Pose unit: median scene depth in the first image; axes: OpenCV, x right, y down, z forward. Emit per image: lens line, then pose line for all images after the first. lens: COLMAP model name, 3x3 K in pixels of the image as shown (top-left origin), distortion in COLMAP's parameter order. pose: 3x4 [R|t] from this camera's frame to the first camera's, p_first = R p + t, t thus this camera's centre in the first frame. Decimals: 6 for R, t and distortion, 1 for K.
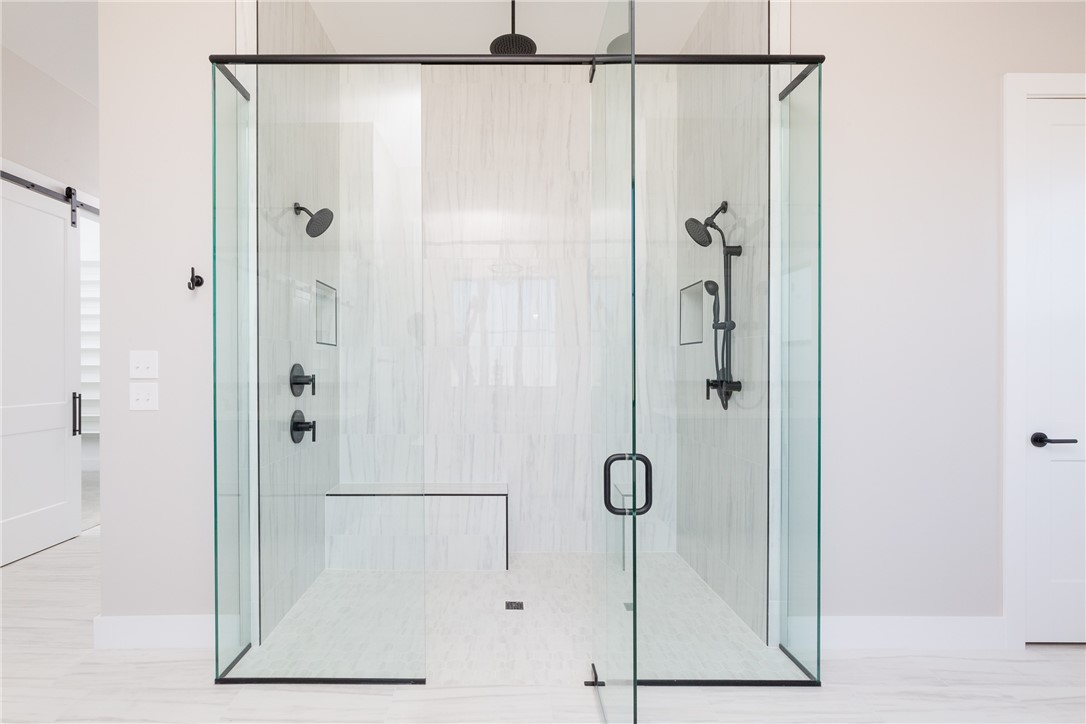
lens RADIAL K [[497.2, 0, 540.7], [0, 497.2, 365.6], [0, 0, 1]] dist [-0.001803, -0.000290]
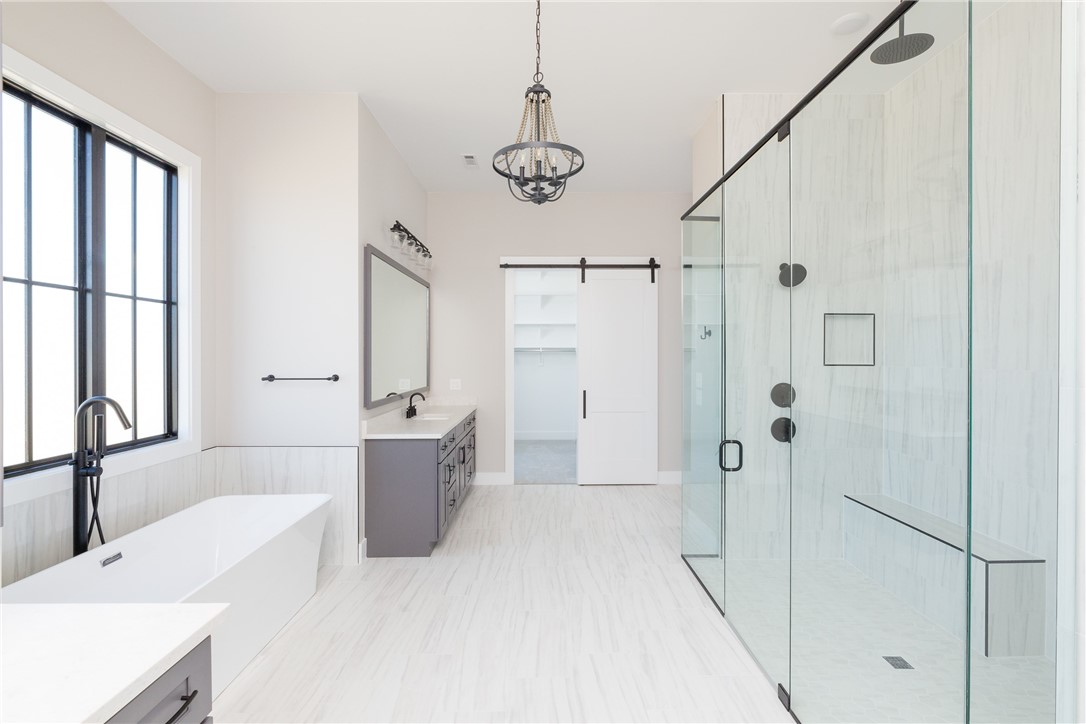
lens RADIAL K [[497.2, 0, 549.4], [0, 497.2, 358.9], [0, 0, 1]] dist [-0.001803, -0.000290]
pose [[0.003916, 0.009867, -0.999944, 0.656607], [-0.008539, 0.999915, 0.009833, -0.057656], [0.999956, 0.008500, 0.004000, 0.277144]]
